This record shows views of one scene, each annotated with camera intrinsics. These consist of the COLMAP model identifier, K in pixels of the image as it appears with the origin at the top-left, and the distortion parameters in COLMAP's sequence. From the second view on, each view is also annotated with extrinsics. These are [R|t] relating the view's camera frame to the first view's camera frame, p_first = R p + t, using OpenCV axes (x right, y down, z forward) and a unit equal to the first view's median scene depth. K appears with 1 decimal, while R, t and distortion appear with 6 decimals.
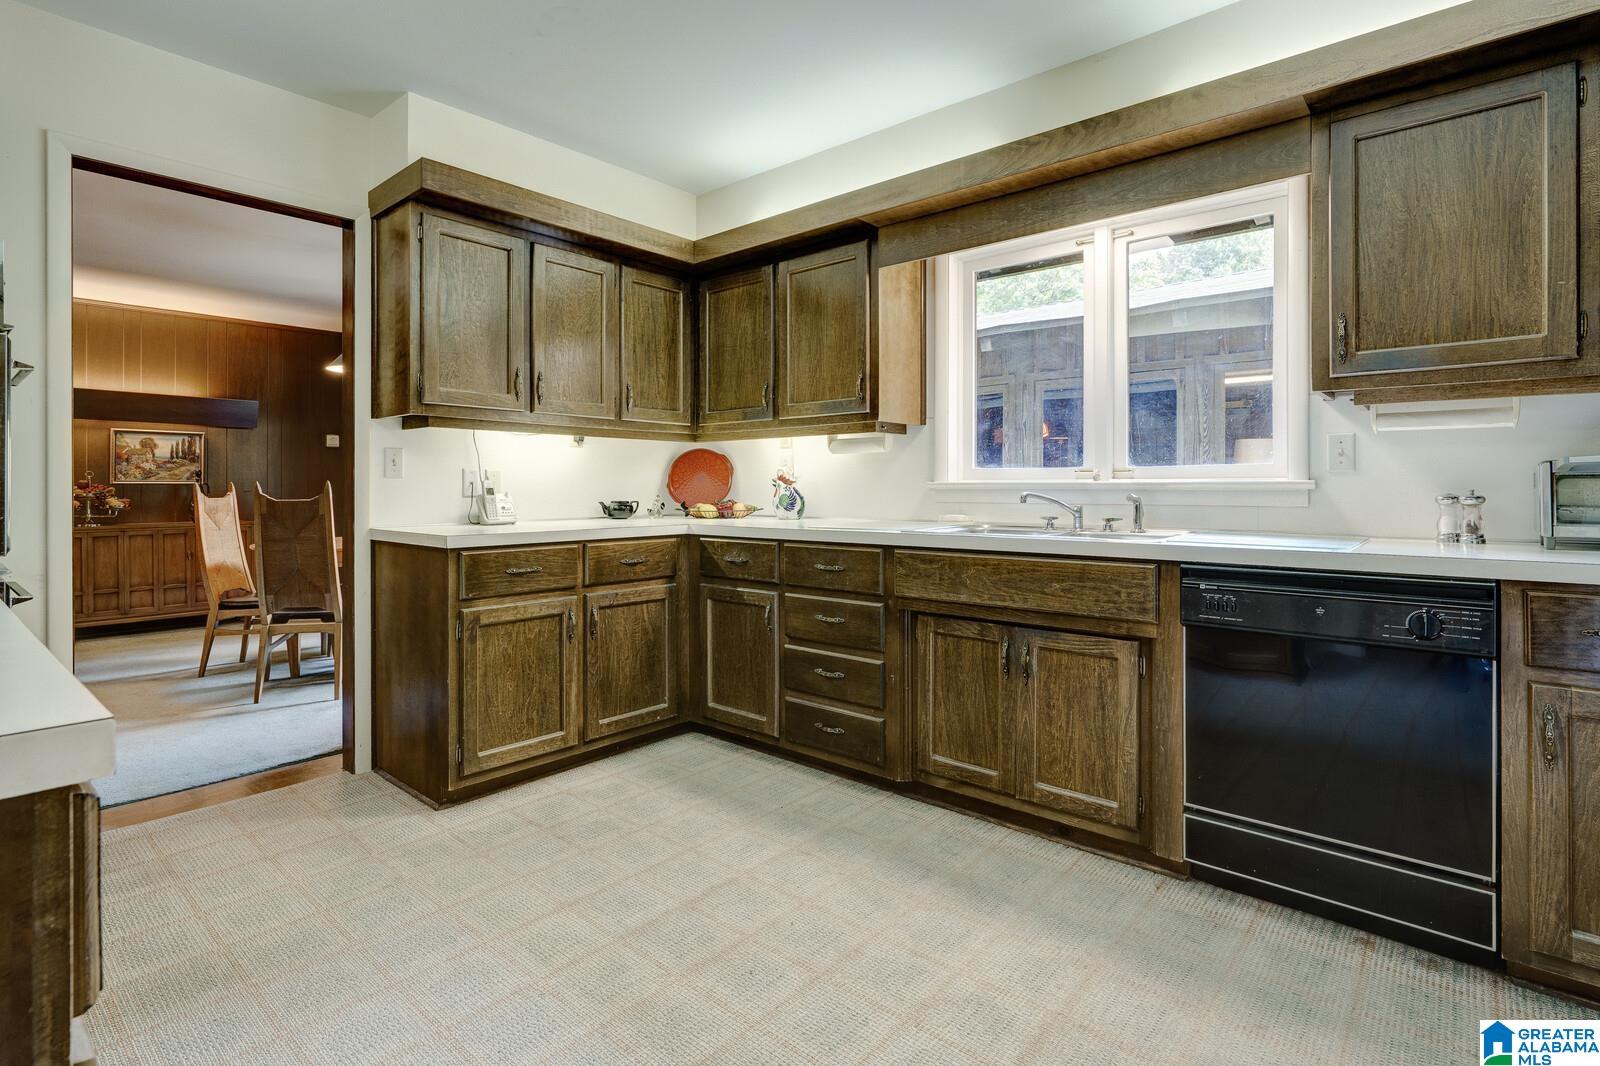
lens RADIAL K [[779.6, 0, 822.3], [0, 779.6, 494.6], [0, 0, 1]] dist [0.000181, 0.000019]
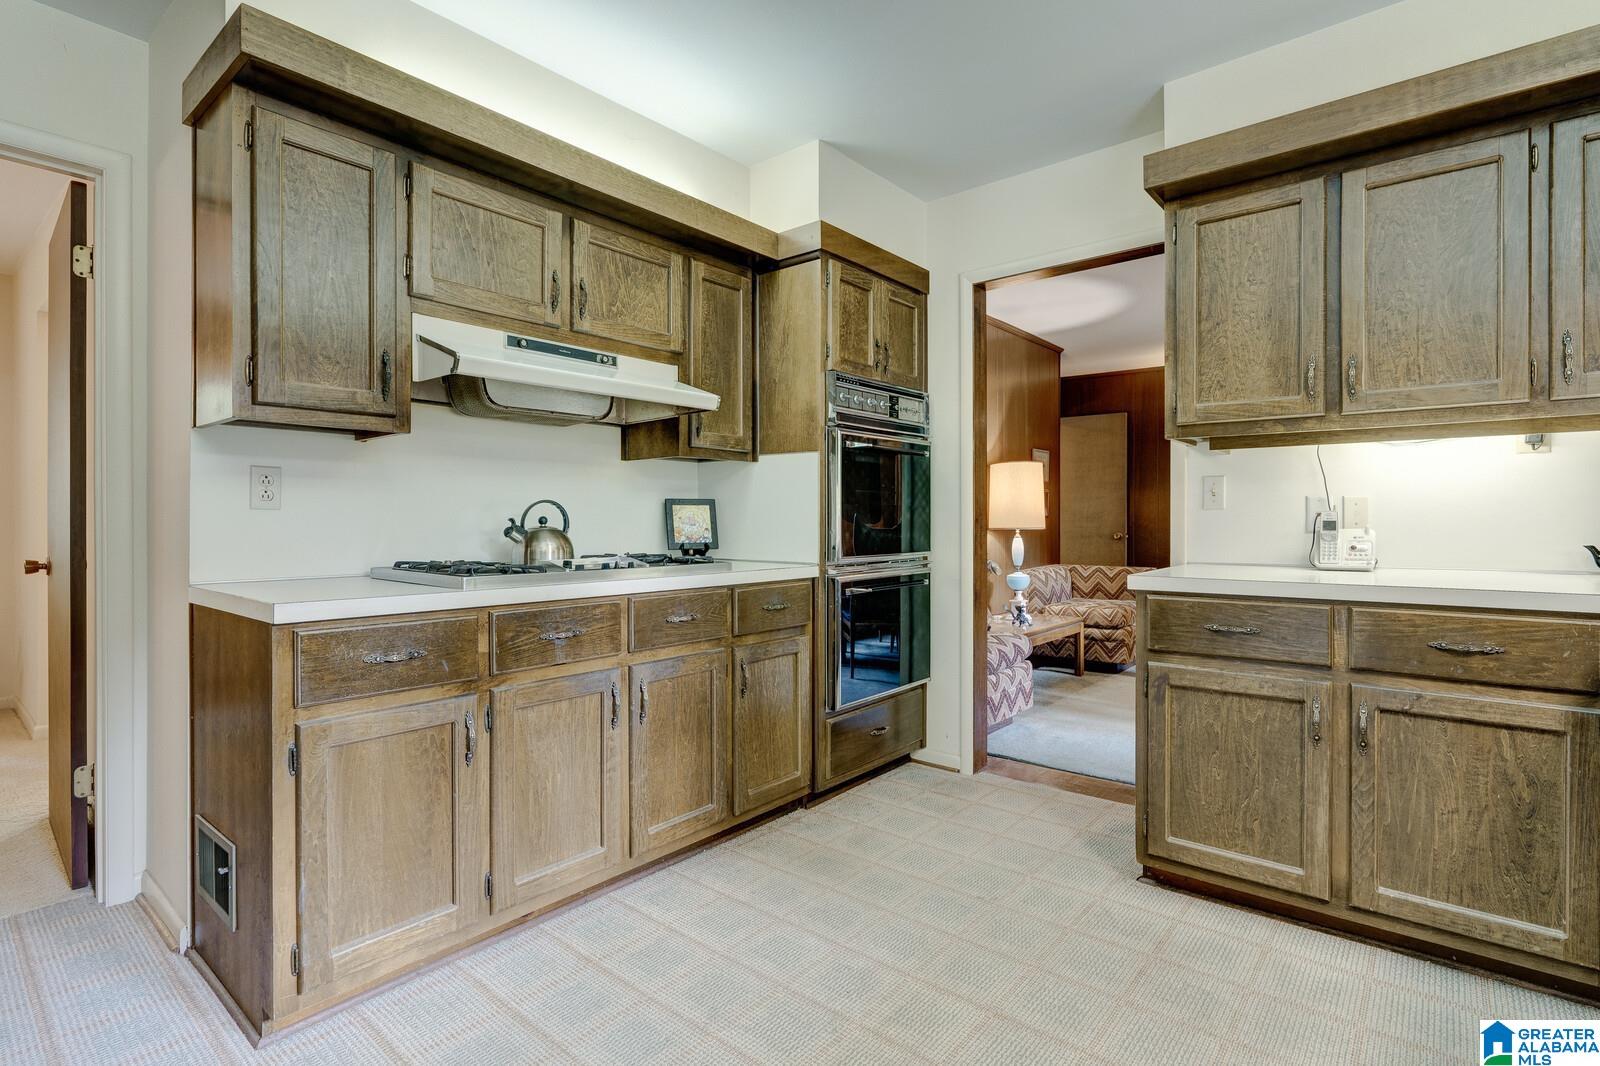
lens RADIAL K [[779.2, 0, 800.0], [0, 779.2, 533.0], [0, 0, 1]] dist [-0.001217, -0.000255]
pose [[0.001859, 0.013779, -0.999903, 0.361058], [-0.006433, 0.999885, 0.013767, -0.004694], [0.999978, 0.006407, 0.001948, 0.548415]]
